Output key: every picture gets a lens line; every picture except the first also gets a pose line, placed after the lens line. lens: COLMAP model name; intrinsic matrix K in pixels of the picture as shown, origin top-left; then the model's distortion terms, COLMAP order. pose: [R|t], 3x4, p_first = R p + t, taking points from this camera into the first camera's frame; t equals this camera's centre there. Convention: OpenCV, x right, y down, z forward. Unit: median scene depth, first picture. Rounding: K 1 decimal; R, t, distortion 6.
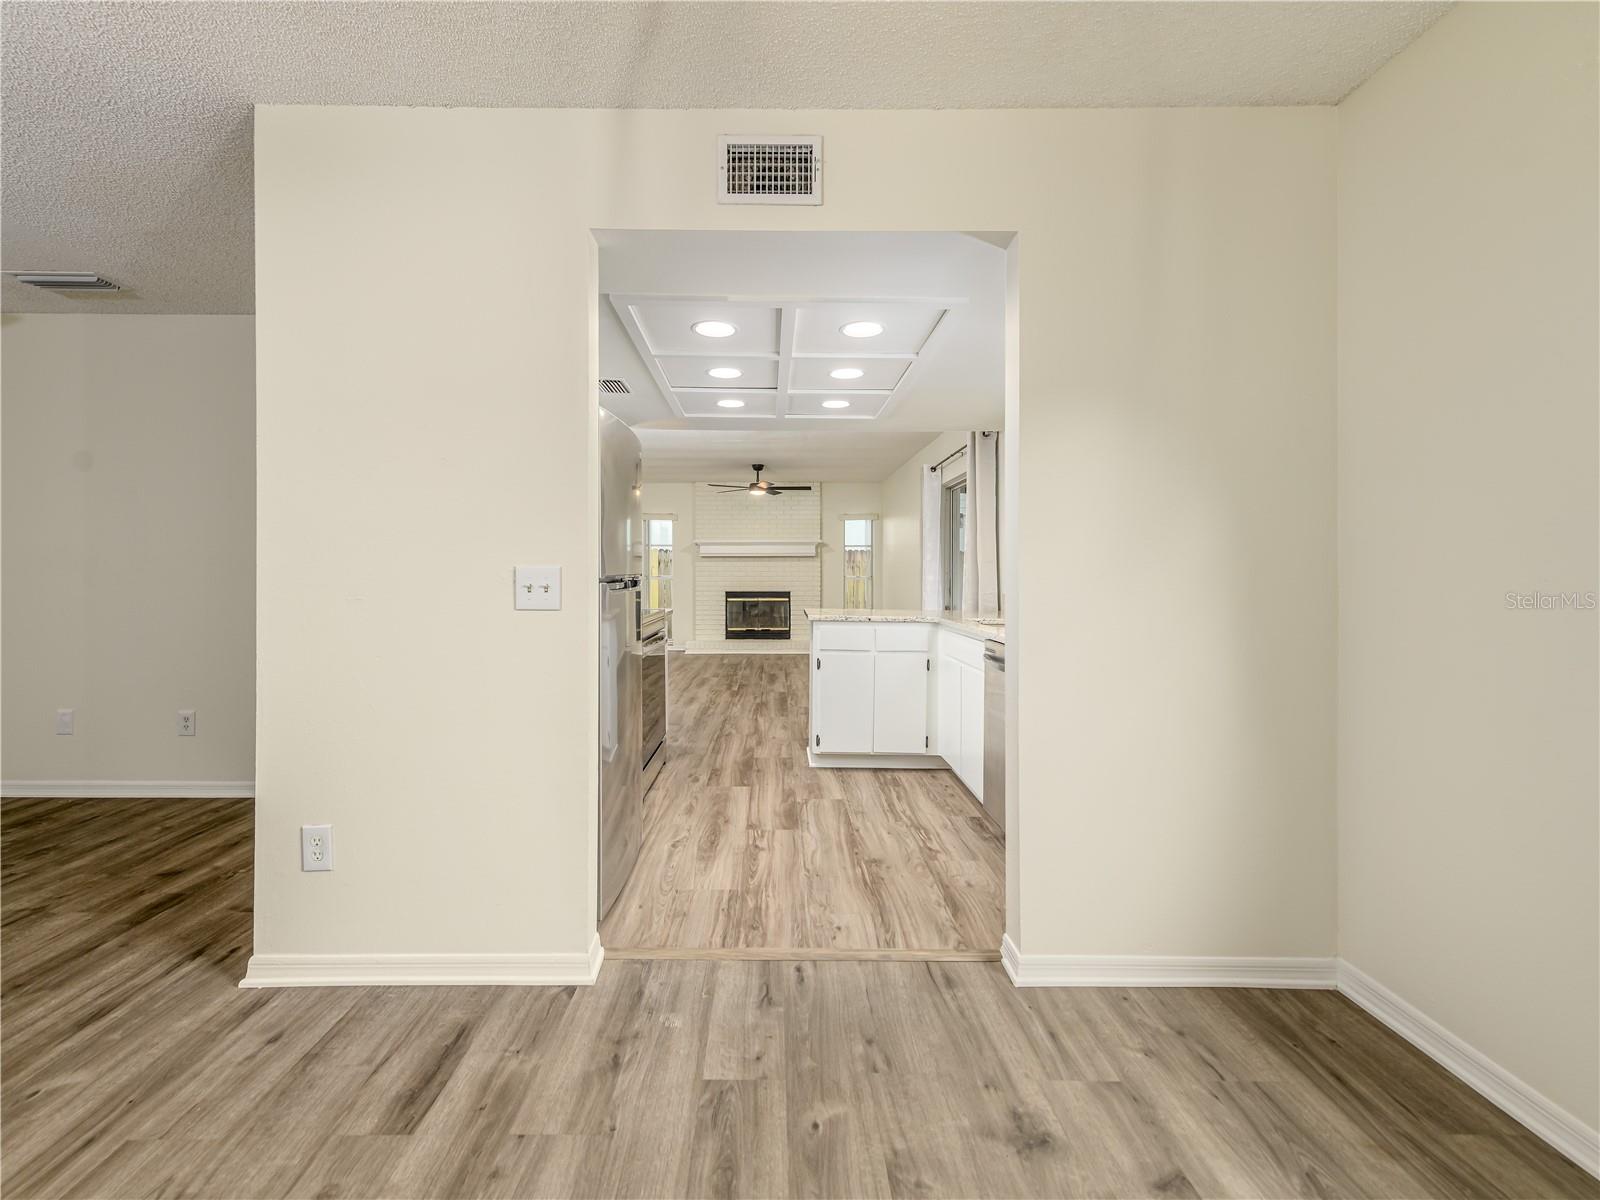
lens RADIAL K [[669.6, 0, 800.0], [0, 669.6, 600.0], [0, 0, 1]] dist [-0.000395, -0.000334]
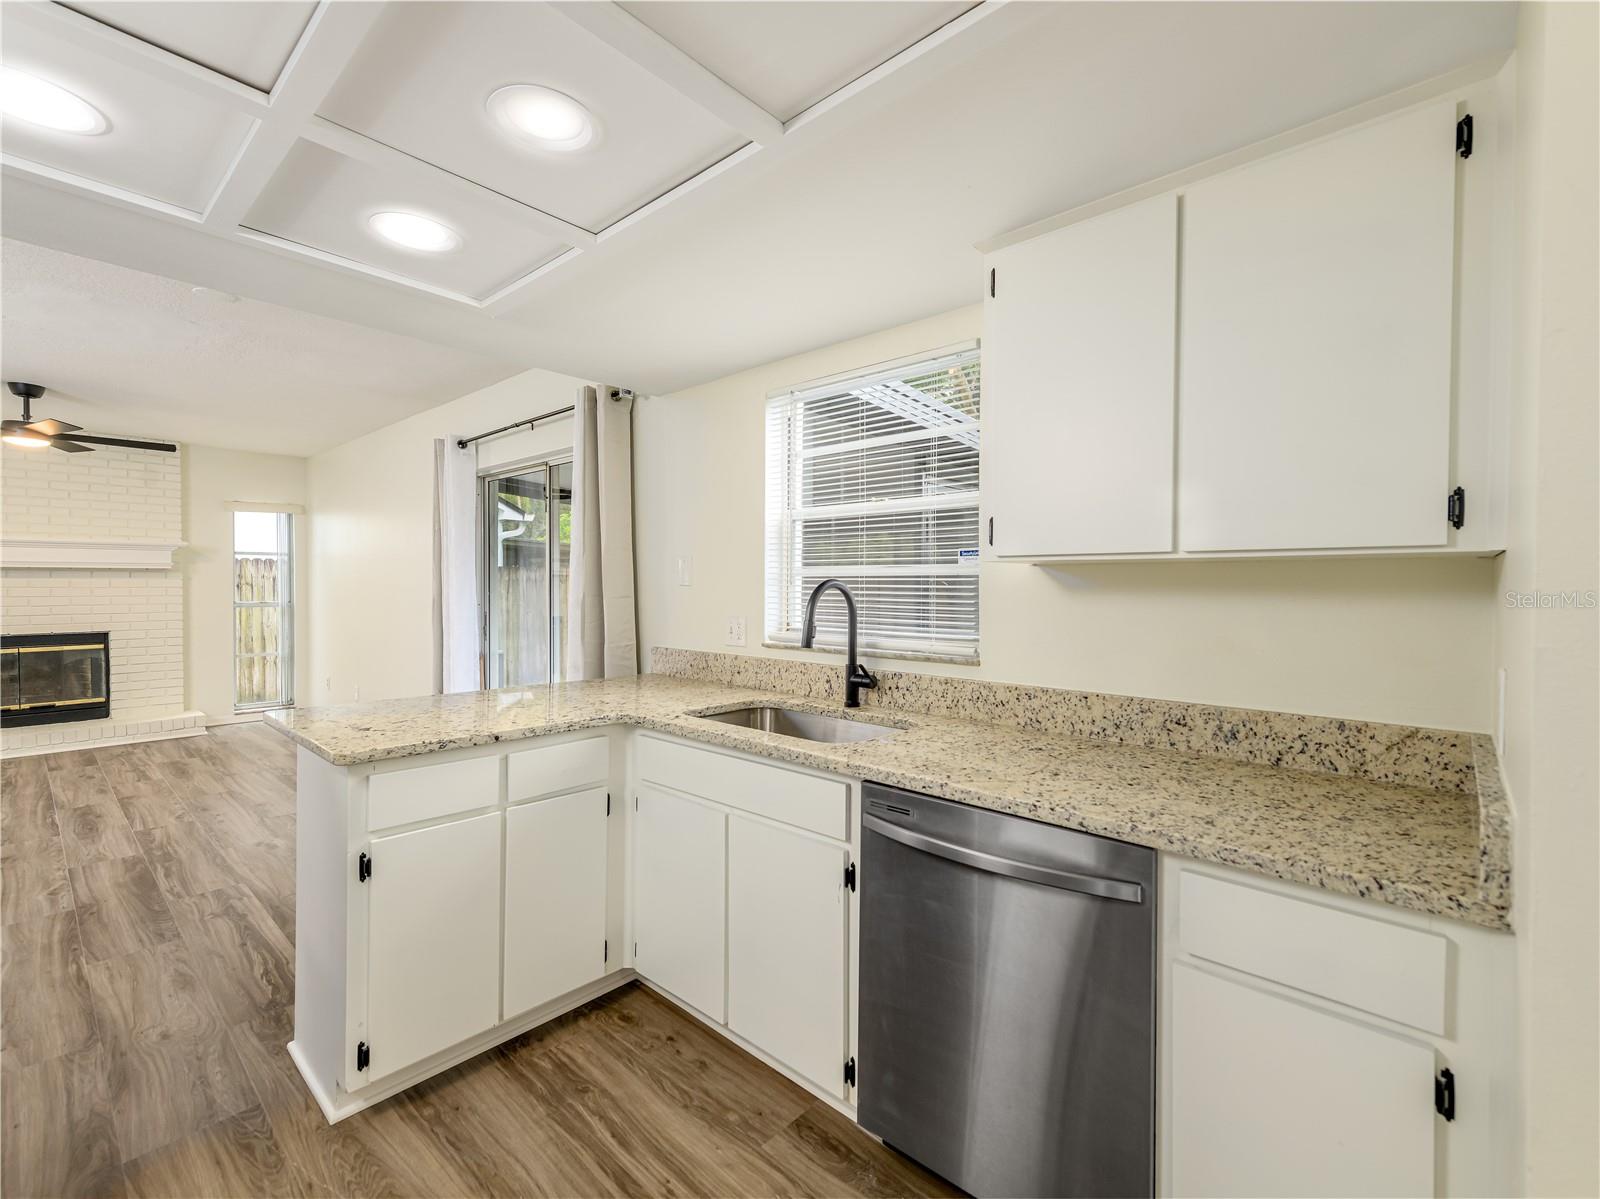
lens RADIAL K [[669.6, 0, 800.0], [0, 669.6, 599.5], [0, 0, 1]] dist [-0.000395, -0.000334]
pose [[0.676624, -0.015168, 0.736173, -0.048035], [0.025784, 0.999663, -0.003102, -0.032187], [-0.735877, 0.021080, 0.676787, 0.286650]]
